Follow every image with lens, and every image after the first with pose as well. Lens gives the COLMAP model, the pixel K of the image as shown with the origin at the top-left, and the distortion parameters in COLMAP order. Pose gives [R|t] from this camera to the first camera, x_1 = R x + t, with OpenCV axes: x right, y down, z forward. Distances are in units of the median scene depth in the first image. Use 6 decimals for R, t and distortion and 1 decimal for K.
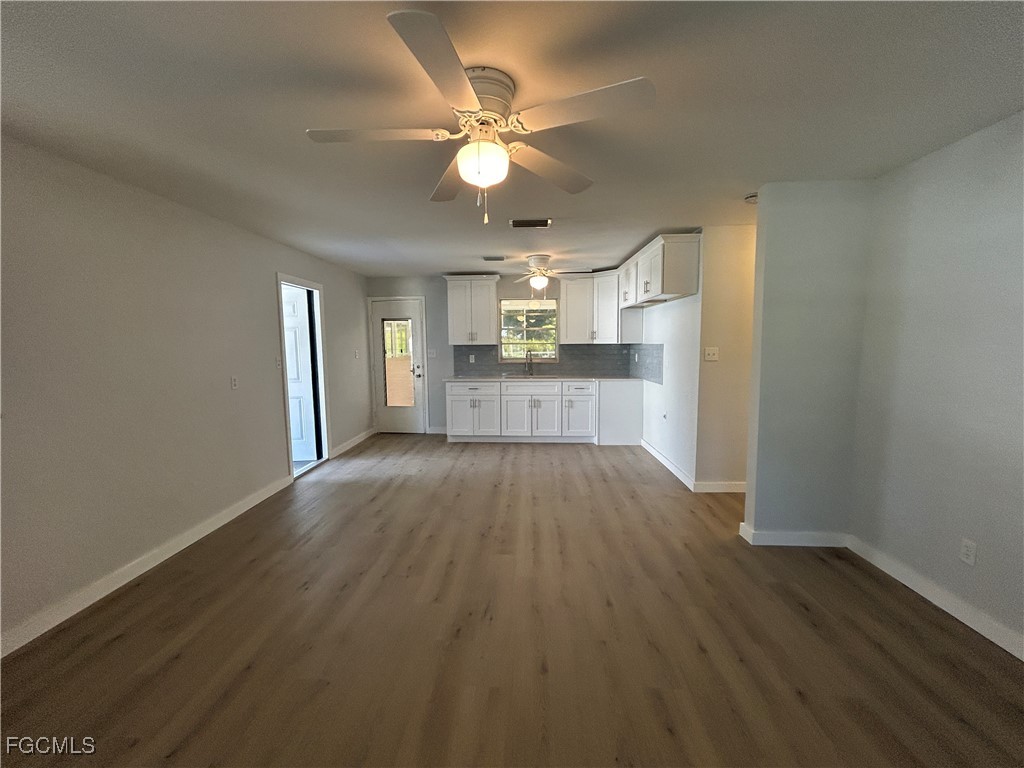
lens RADIAL K [[416.2, 0, 511.2], [0, 416.2, 382.9], [0, 0, 1]] dist [-0.001550, 0.000764]
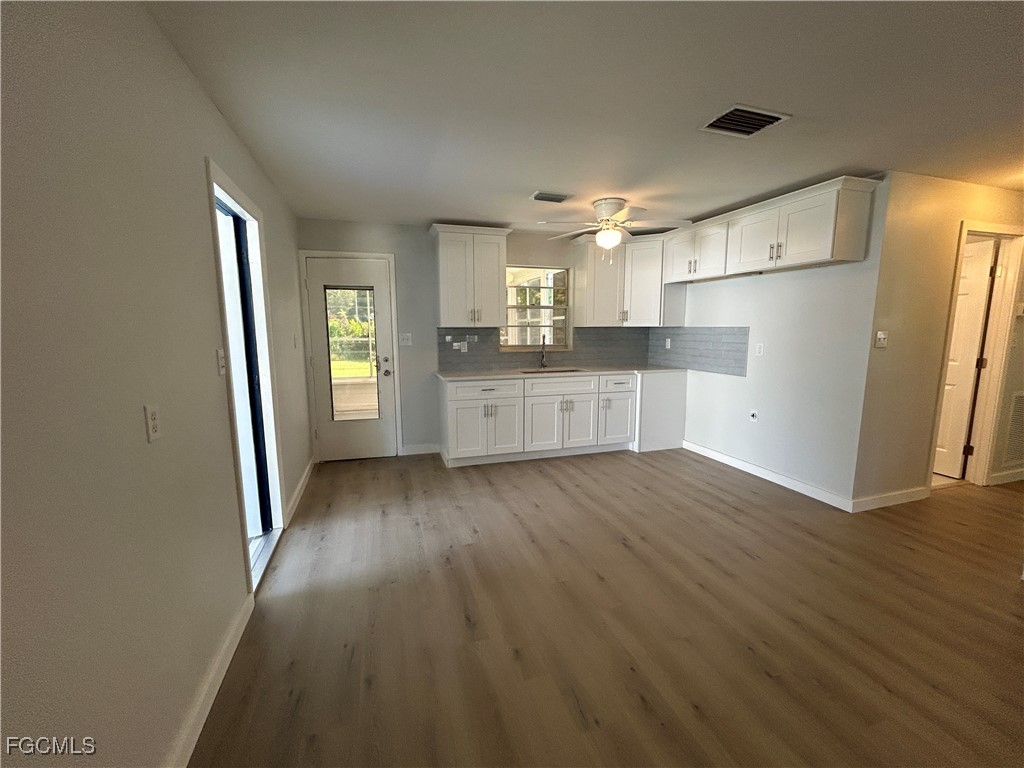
lens RADIAL K [[416.2, 0, 510.1], [0, 416.2, 383.4], [0, 0, 1]] dist [-0.001550, 0.000764]
pose [[0.938648, -0.041303, 0.342393, -0.303113], [0.028921, 0.998733, 0.041192, -0.025525], [-0.343661, -0.028762, 0.938653, 0.336211]]
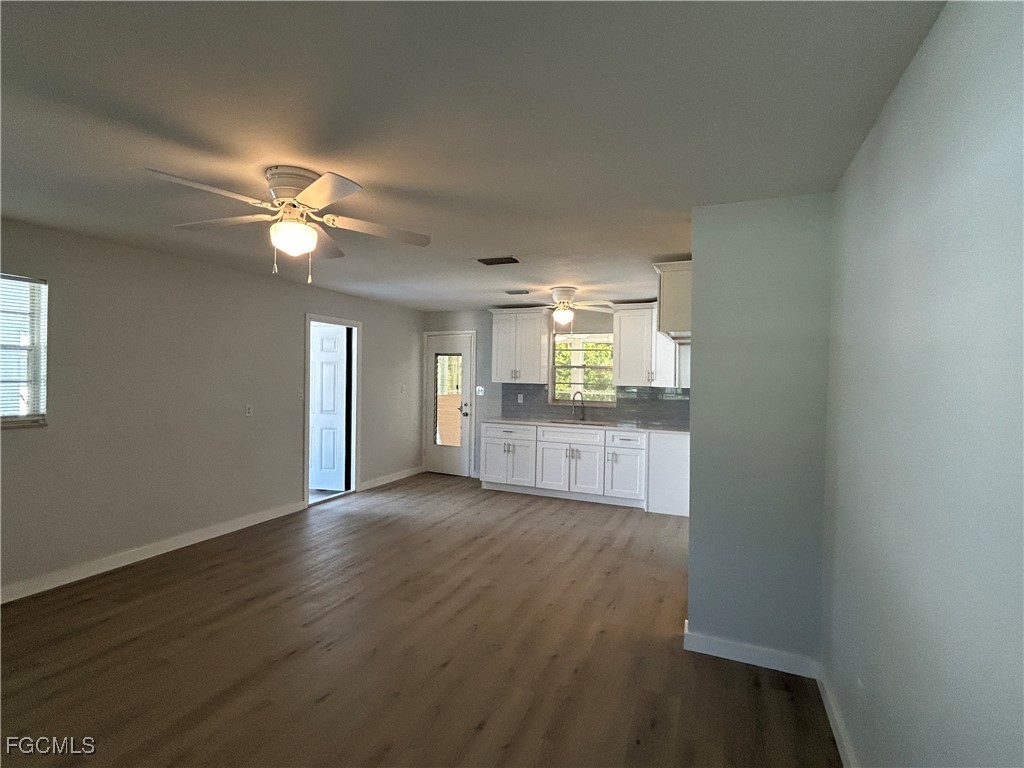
lens RADIAL K [[499.5, 0, 510.5], [0, 499.5, 380.5], [0, 0, 1]] dist [-0.002819, -0.002049]
pose [[0.935555, 0.029899, -0.351914, 0.300539], [-0.061347, 0.995021, -0.078552, -0.012075], [0.347813, 0.095079, 0.932731, -0.023715]]
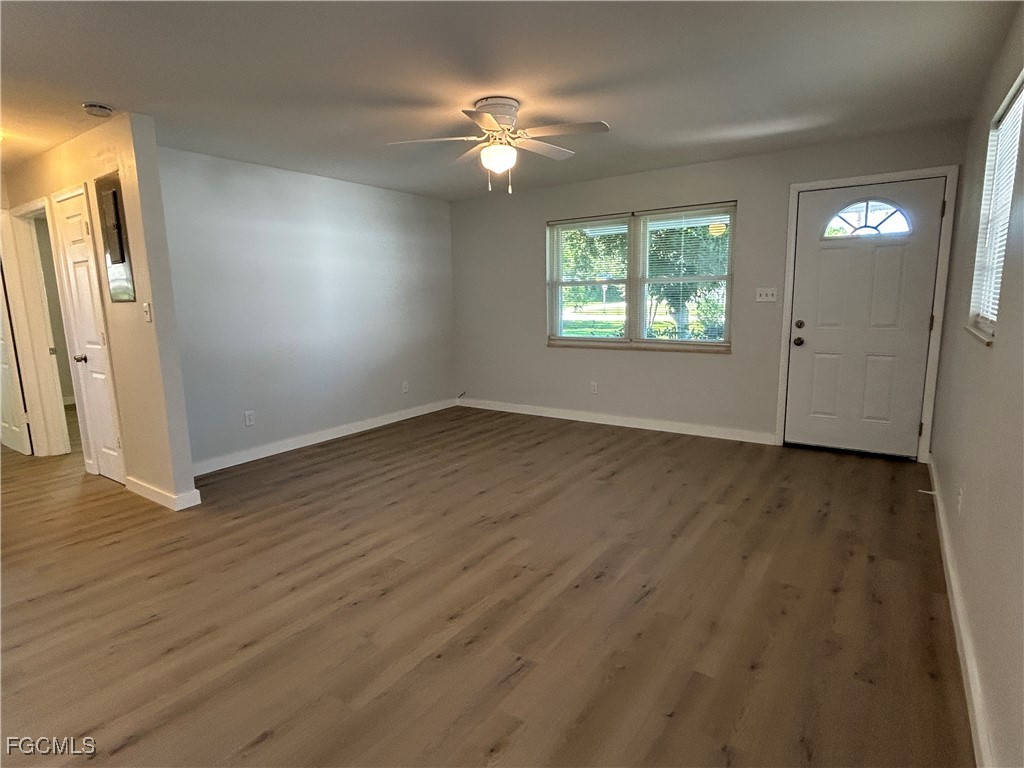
lens RADIAL K [[545.5, 0, 510.6], [0, 545.5, 384.4], [0, 0, 1]] dist [-0.003847, 0.000061]
pose [[-0.842958, -0.059898, 0.534635, -0.346030], [0.085634, 0.966172, 0.243264, -0.060099], [-0.531121, 0.250844, -0.809313, 0.801953]]
